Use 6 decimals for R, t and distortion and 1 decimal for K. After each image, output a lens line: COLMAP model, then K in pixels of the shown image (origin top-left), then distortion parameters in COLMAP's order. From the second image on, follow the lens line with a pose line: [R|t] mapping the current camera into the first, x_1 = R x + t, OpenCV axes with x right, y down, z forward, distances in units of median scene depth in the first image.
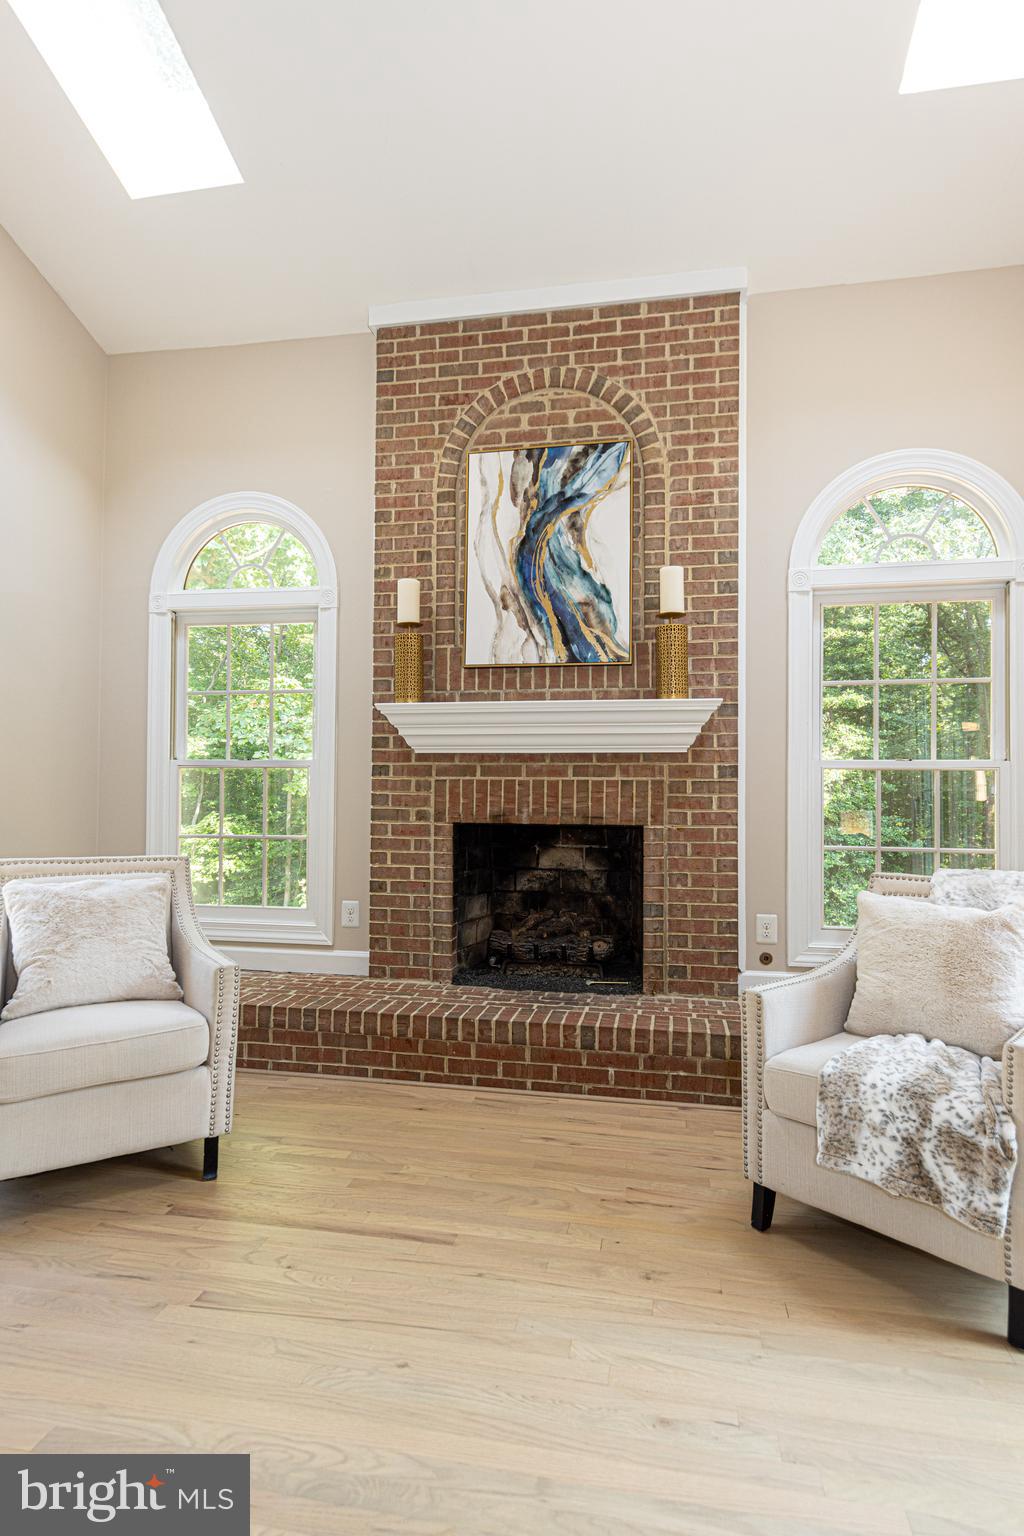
lens RADIAL K [[789.2, 0, 533.4], [0, 789.2, 777.6], [0, 0, 1]] dist [0.009008, 0.000230]
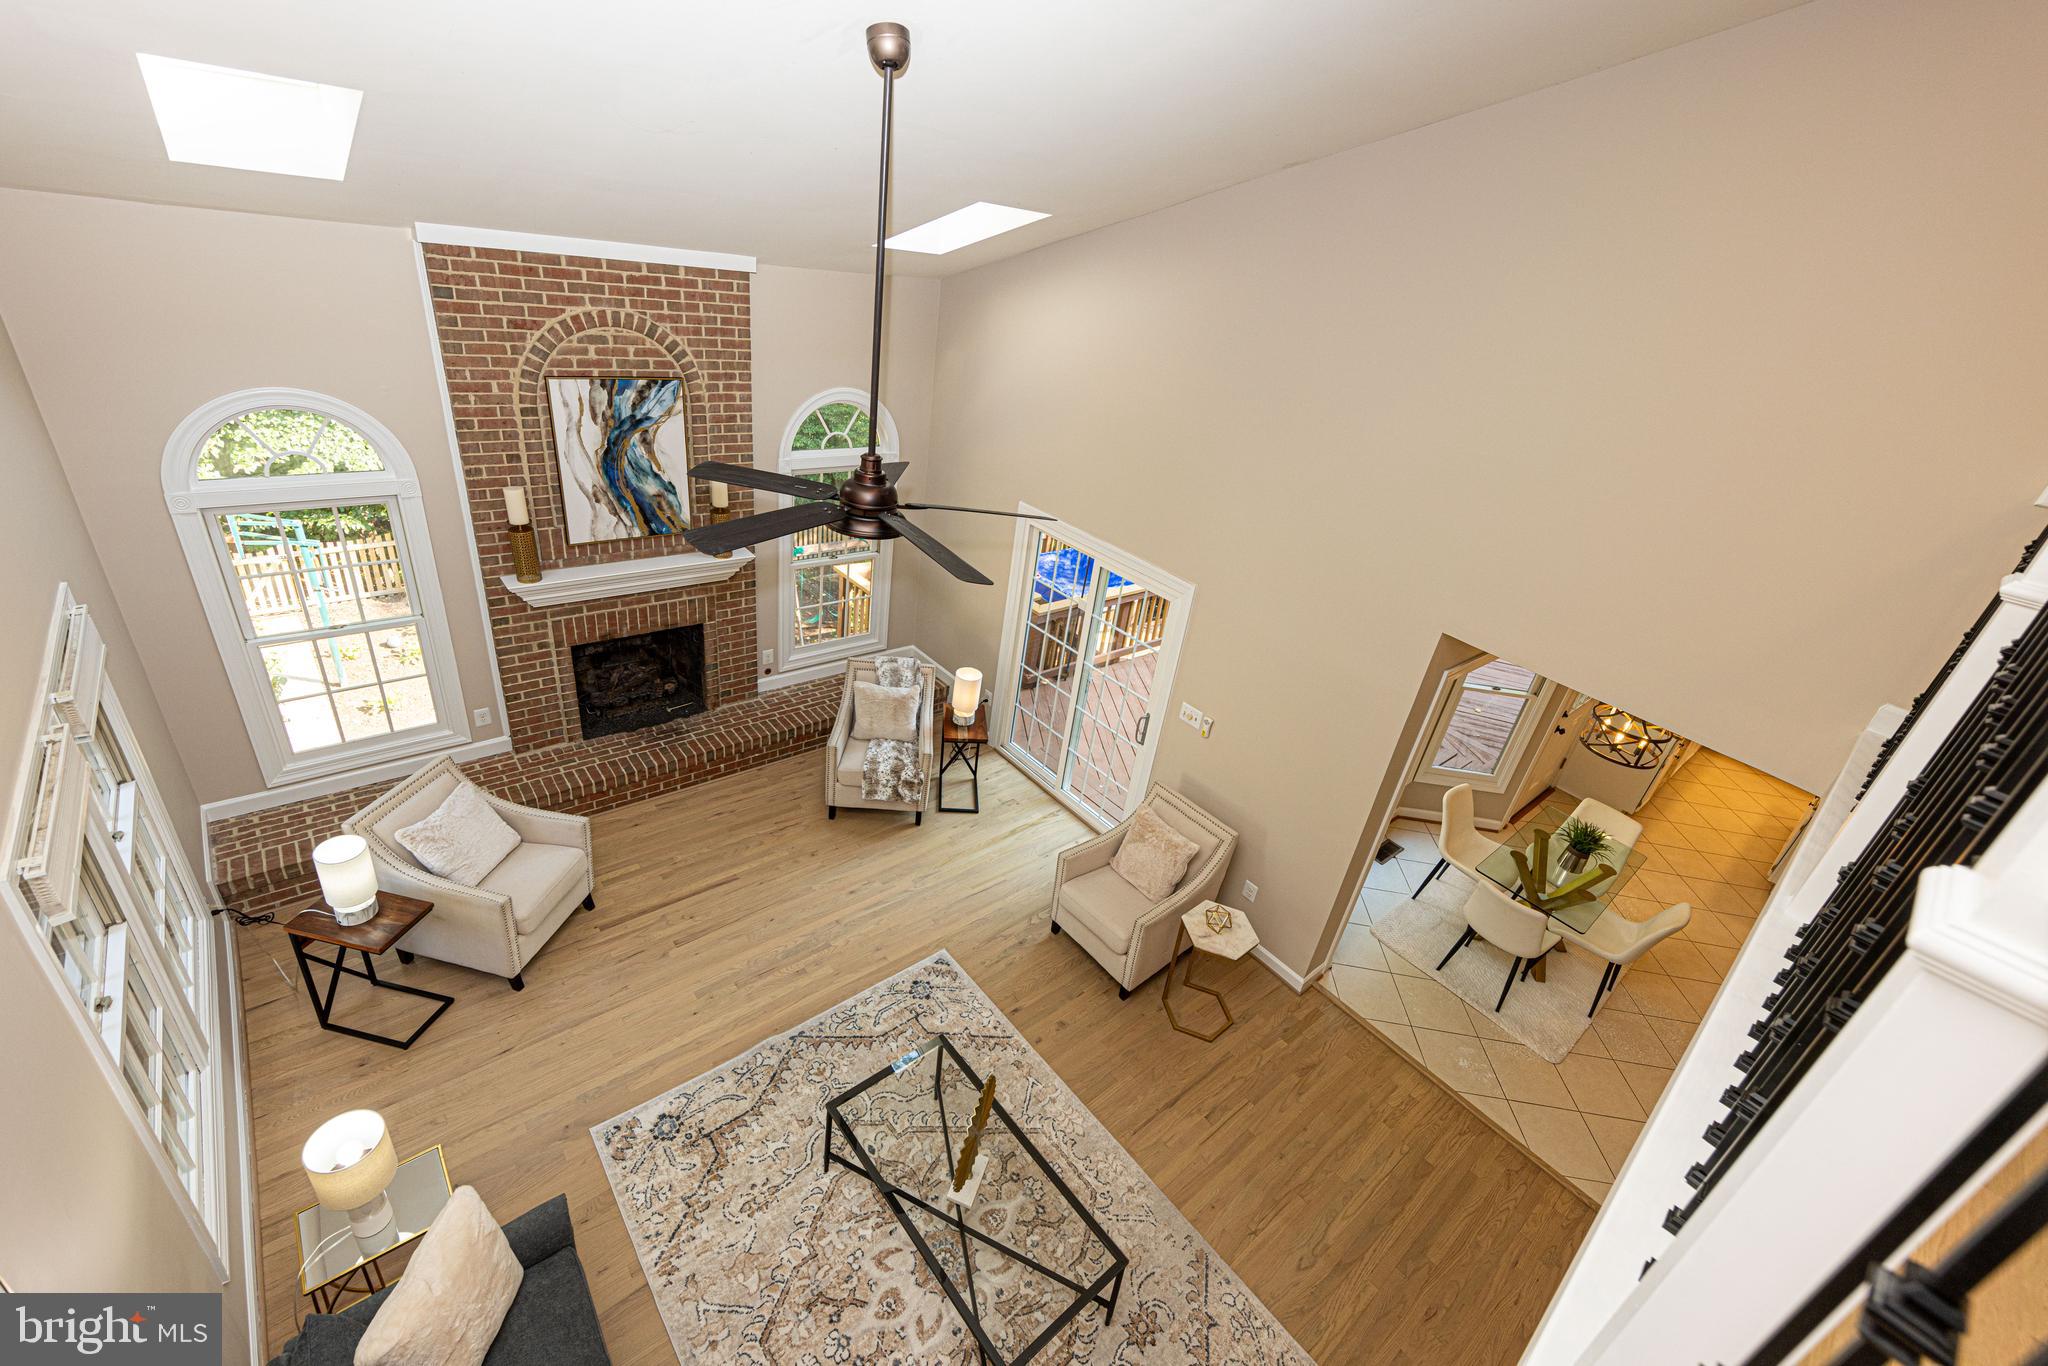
lens RADIAL K [[816.5, 0, 1032.5], [0, 816.5, 670.9], [0, 0, 1]] dist [0.000553, -0.000096]
pose [[0.633965, -0.287914, 0.717770, -0.660284], [-0.152344, 0.863438, 0.480902, -0.759090], [-0.758208, -0.414222, 0.503527, -0.407461]]
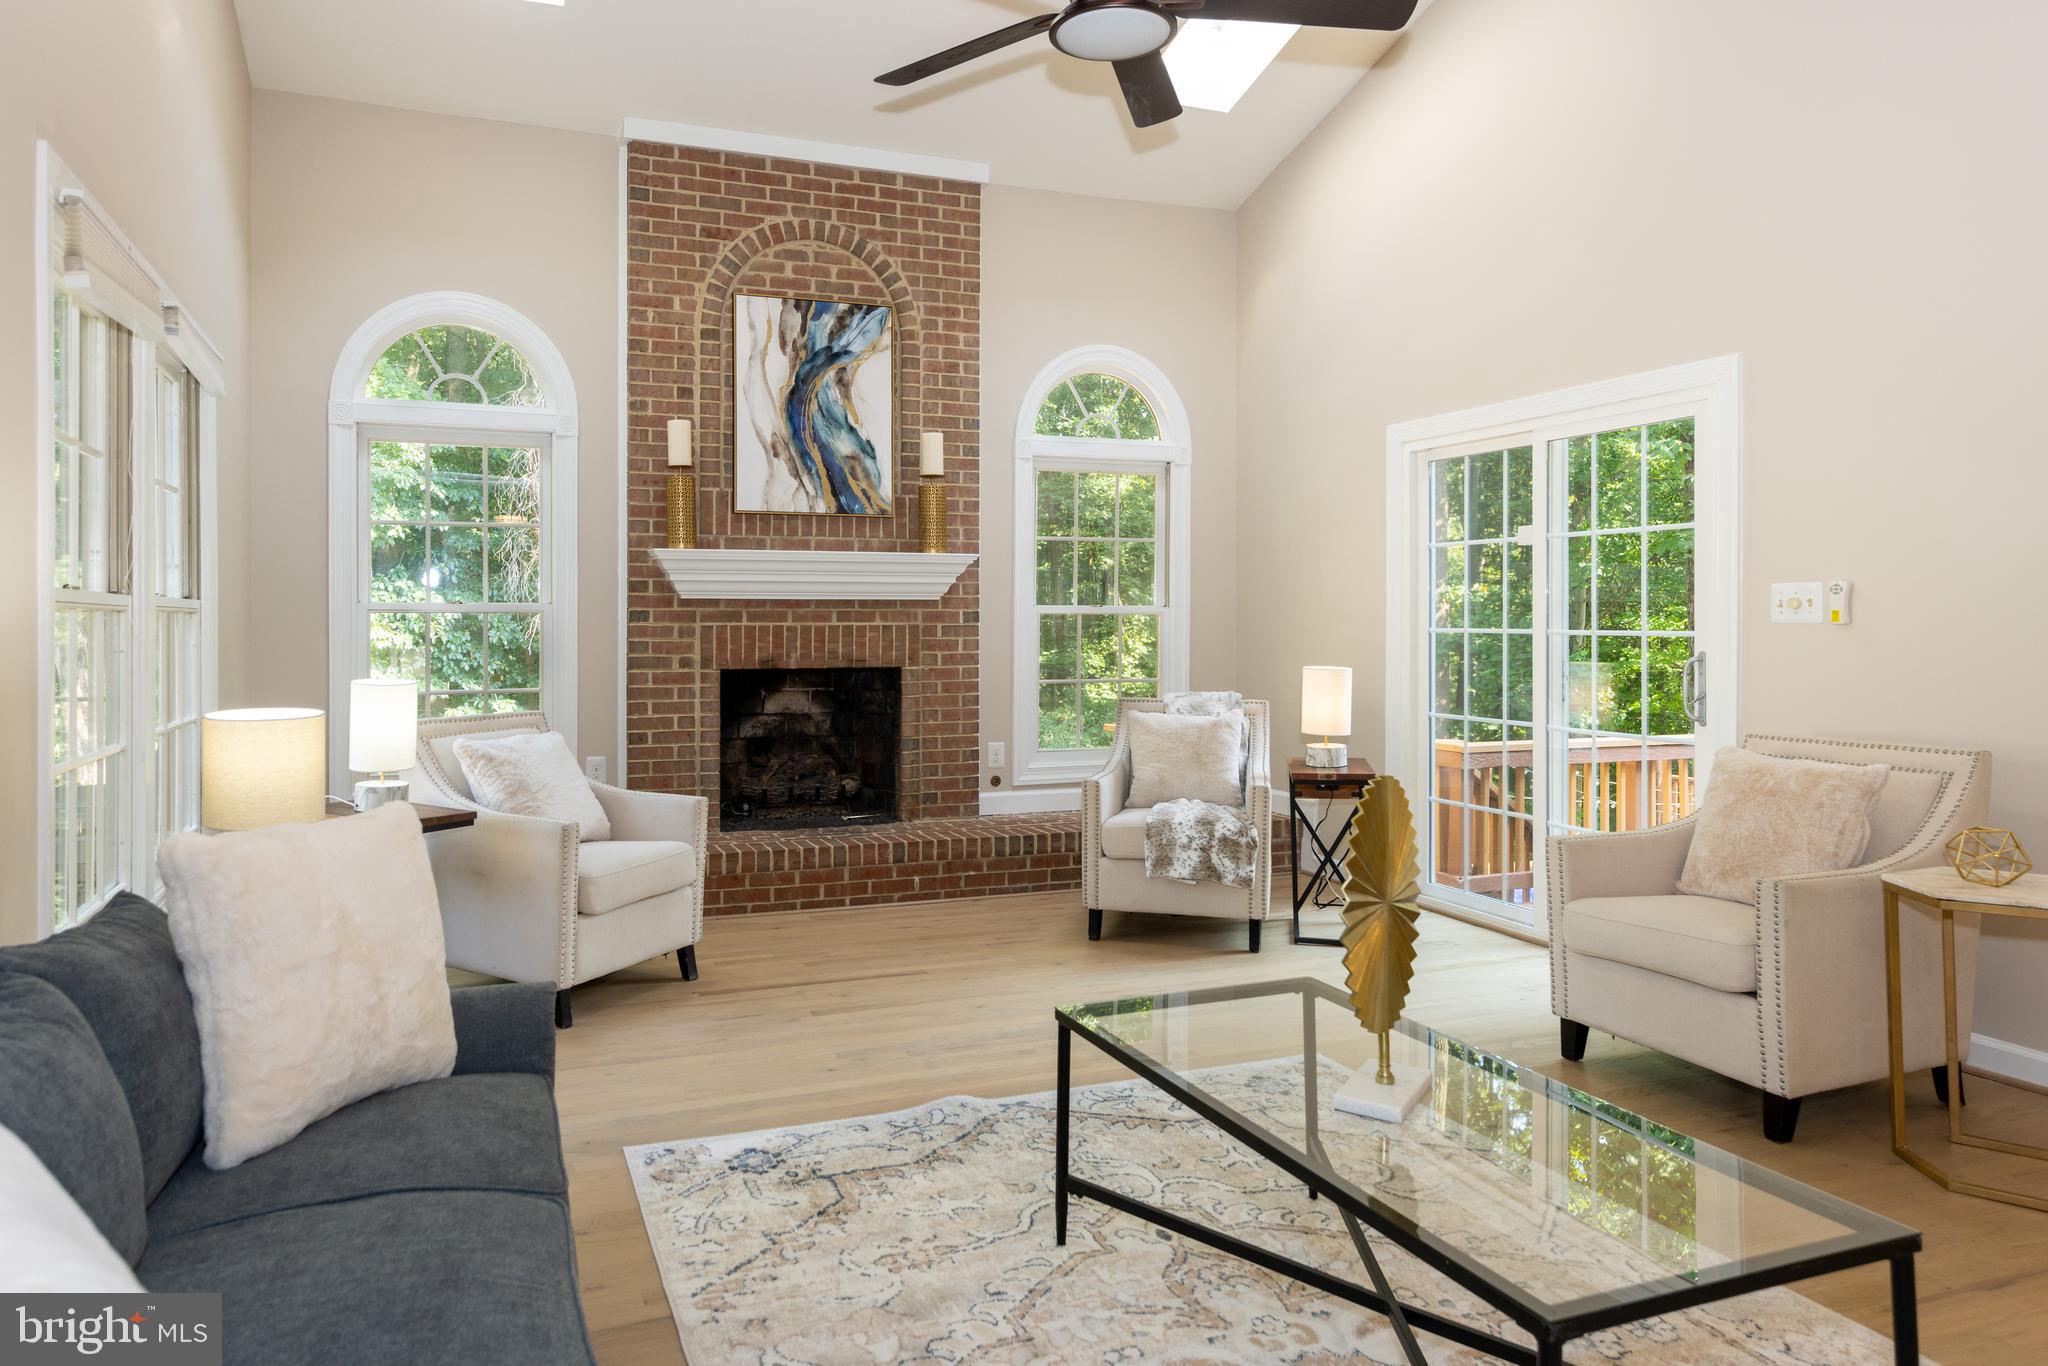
lens RADIAL K [[1269.7, 0, 933.7], [0, 1269.7, 629.8], [0, 0, 1]] dist [0.005920, 0.001880]
pose [[0.866107, -0.012004, 0.499715, -0.677625], [-0.006788, 0.999337, 0.035772, -0.051793], [-0.499813, -0.034374, 0.865451, -0.515956]]
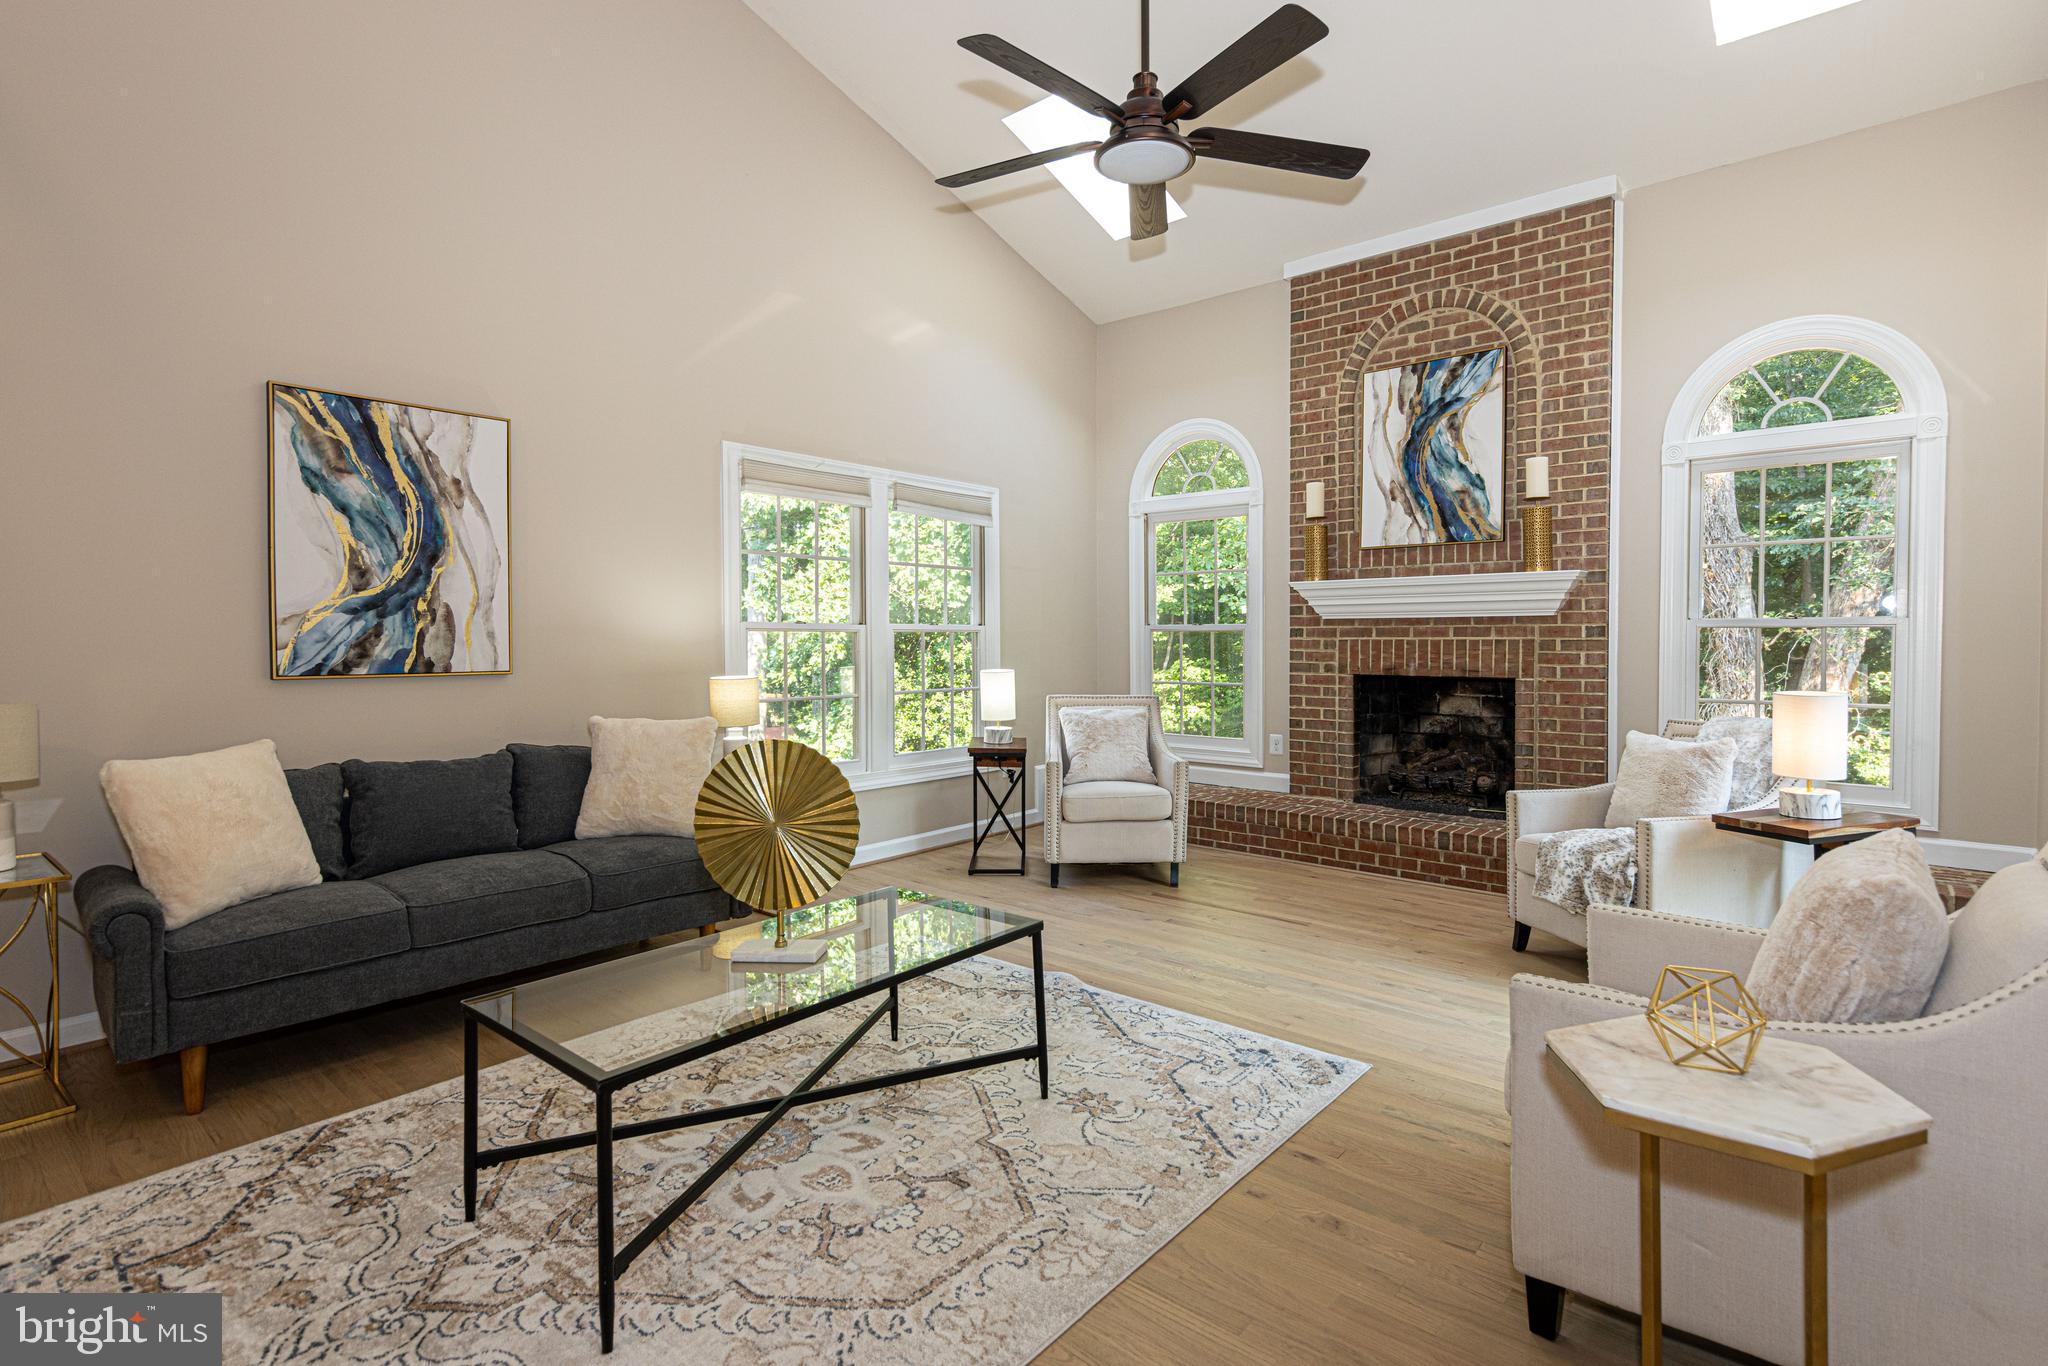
lens RADIAL K [[991.9, 0, 1054.9], [0, 991.9, 660.1], [0, 0, 1]] dist [0.014034, 0.000067]
pose [[0.869614, 0.001117, -0.493731, 0.268876], [0.023424, 0.998778, 0.043515, -0.045509], [0.493176, -0.049406, 0.868525, -0.608732]]
